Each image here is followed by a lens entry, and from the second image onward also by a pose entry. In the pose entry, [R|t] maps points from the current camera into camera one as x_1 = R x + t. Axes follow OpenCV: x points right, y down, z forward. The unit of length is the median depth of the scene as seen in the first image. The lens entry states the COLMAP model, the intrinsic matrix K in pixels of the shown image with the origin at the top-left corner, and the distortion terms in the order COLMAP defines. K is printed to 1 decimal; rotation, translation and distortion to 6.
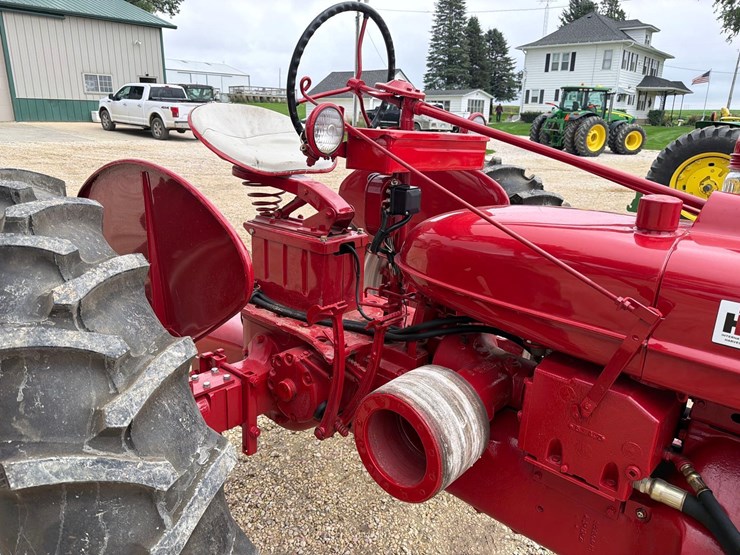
lens RADIAL K [[526.7, 0, 361.0], [0, 526.7, 276.2], [0, 0, 1]] dist [0.075891, -0.104616]
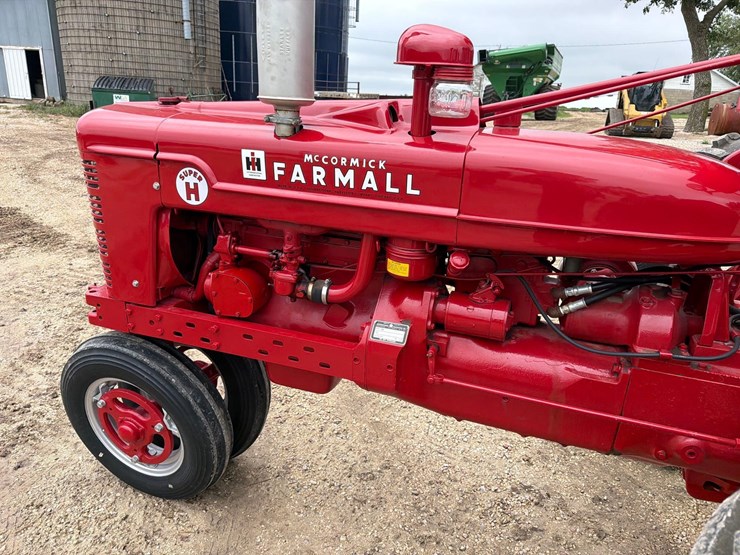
lens RADIAL K [[538.3, 0, 368.5], [0, 538.3, 279.6], [0, 0, 1]] dist [0.005837, -0.005177]
pose [[0.926521, -0.116162, 0.357862, 0.016675], [0.090827, 0.992070, 0.086872, 0.014000], [-0.365116, -0.047985, 0.929725, -0.028977]]
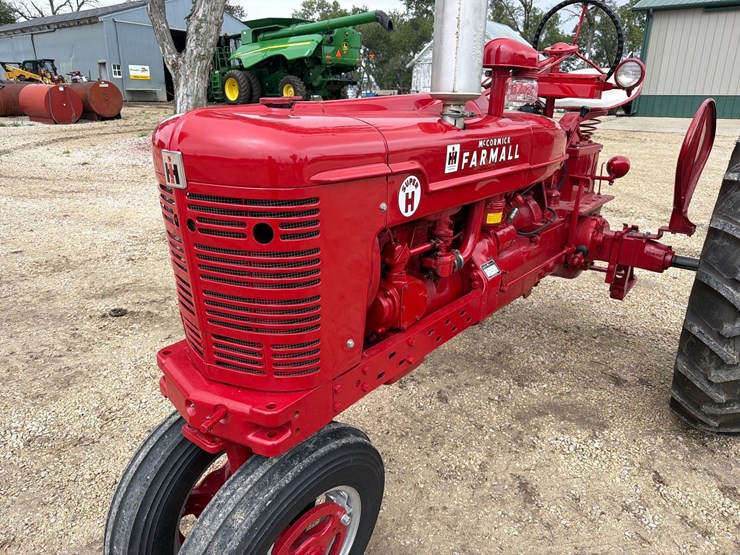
lens RADIAL K [[531.2, 0, 364.8], [0, 531.2, 278.6], [0, 0, 1]] dist [0.005015, -0.005799]
pose [[-0.060712, -0.352212, 0.933949, -0.042876], [0.265543, 0.896258, 0.355259, -0.010224], [-0.962186, 0.269572, 0.039114, 0.054901]]
